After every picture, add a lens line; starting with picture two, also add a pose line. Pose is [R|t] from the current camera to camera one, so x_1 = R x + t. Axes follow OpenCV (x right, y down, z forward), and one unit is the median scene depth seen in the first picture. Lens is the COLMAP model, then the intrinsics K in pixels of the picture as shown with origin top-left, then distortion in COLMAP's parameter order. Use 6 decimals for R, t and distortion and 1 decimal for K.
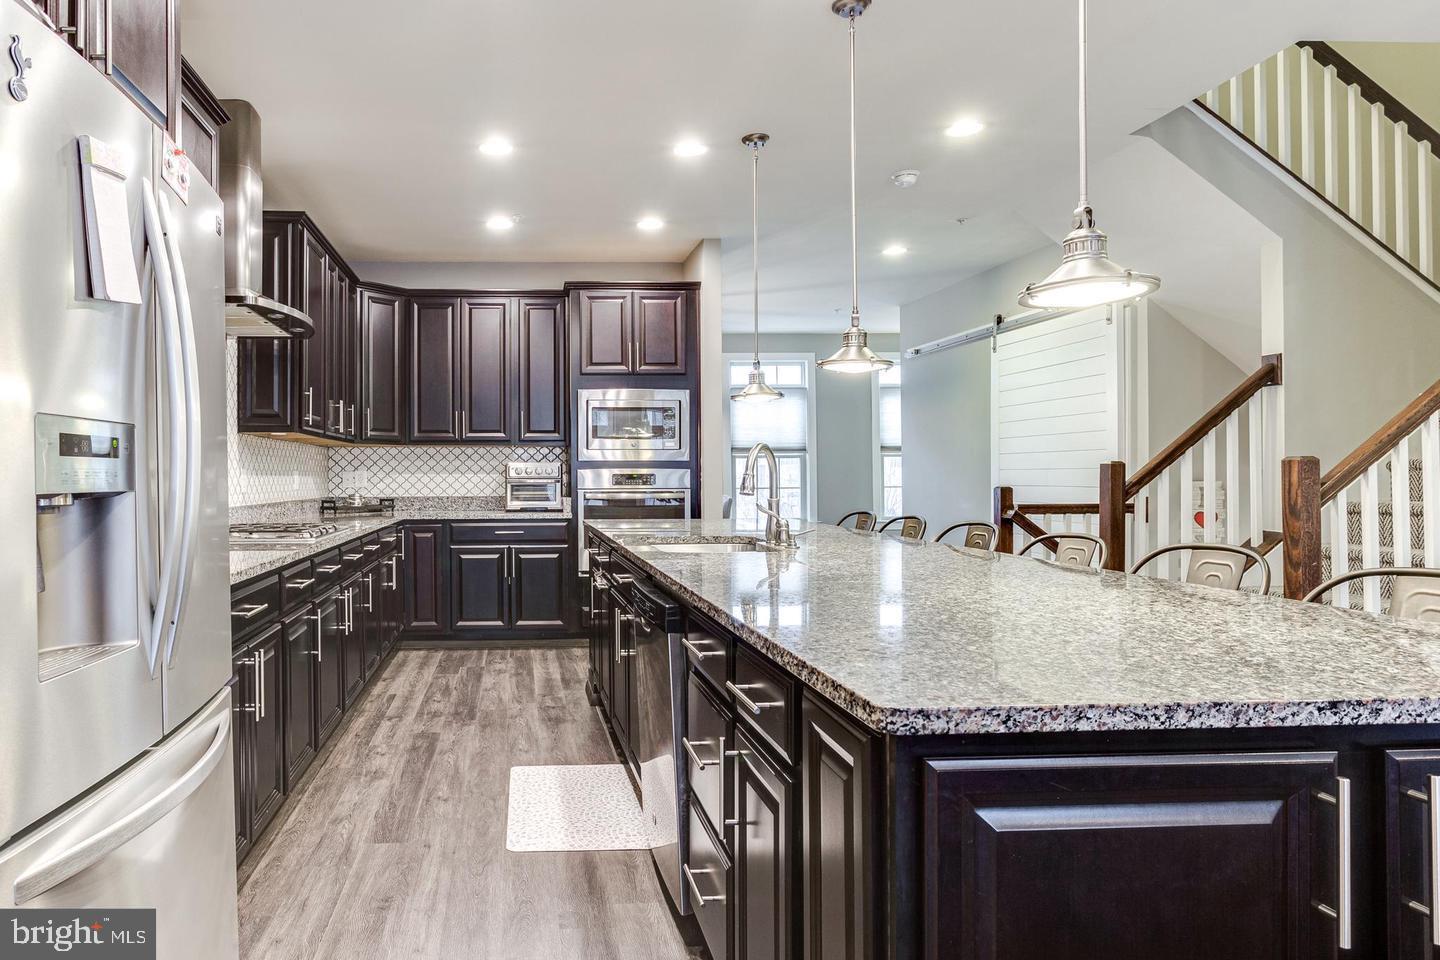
lens RADIAL K [[885.6, 0, 720.0], [0, 885.6, 480.0], [0, 0, 1]] dist [0.000980, 0.000069]
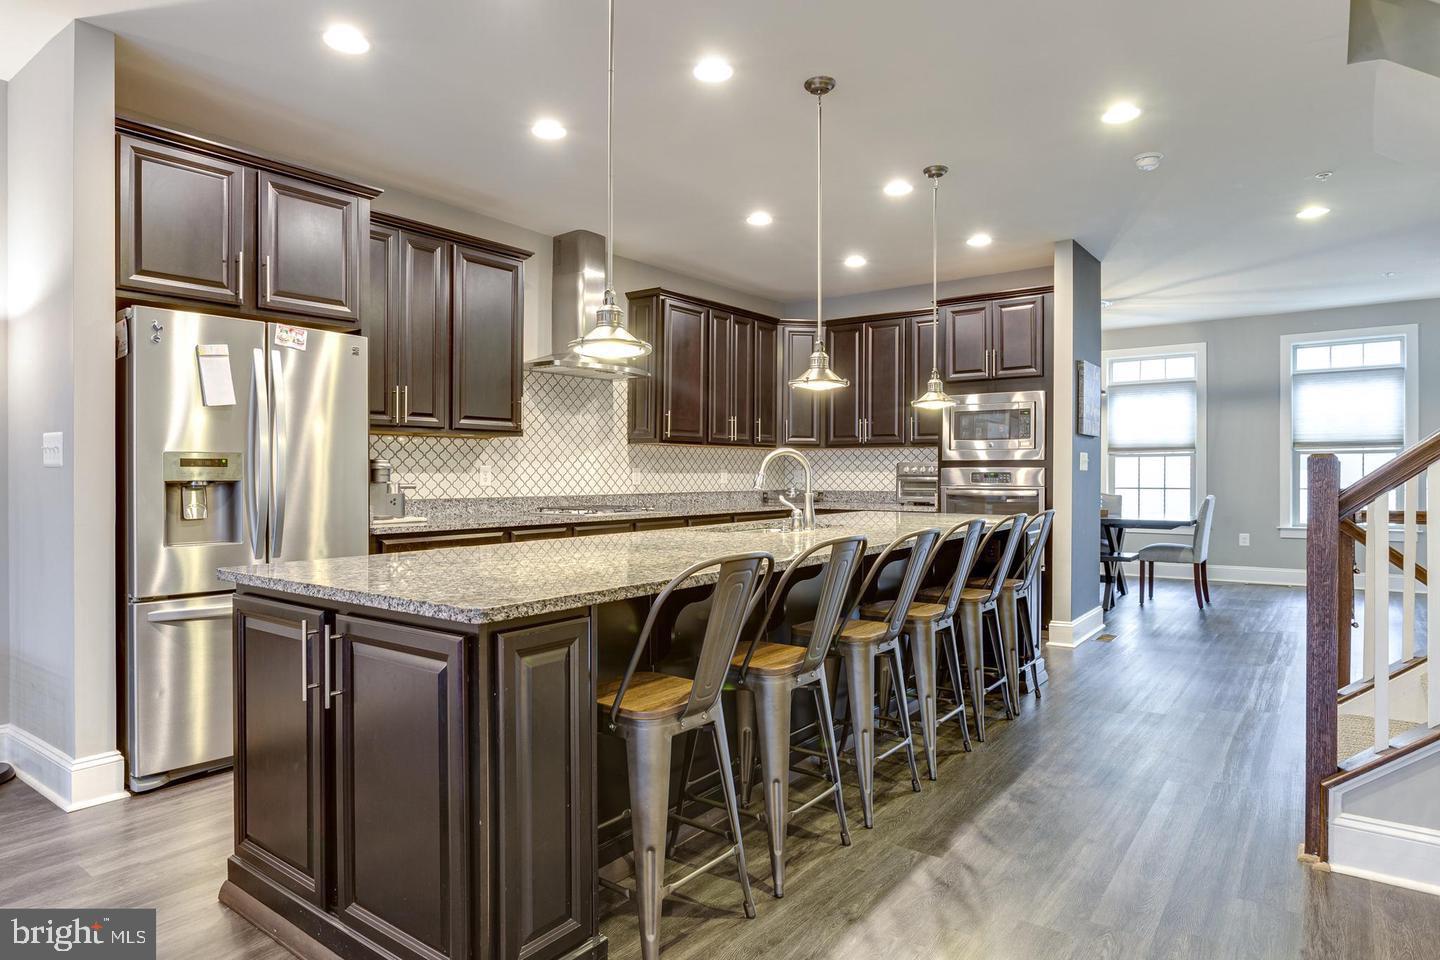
lens RADIAL K [[830.7, 0, 720.0], [0, 830.7, 480.0], [0, 0, 1]] dist [-0.000424, -0.000055]
pose [[0.785391, 0.008277, -0.618945, 0.247888], [-0.005864, 0.999965, 0.005931, -0.001577], [0.618973, -0.001029, 0.785412, 0.008481]]
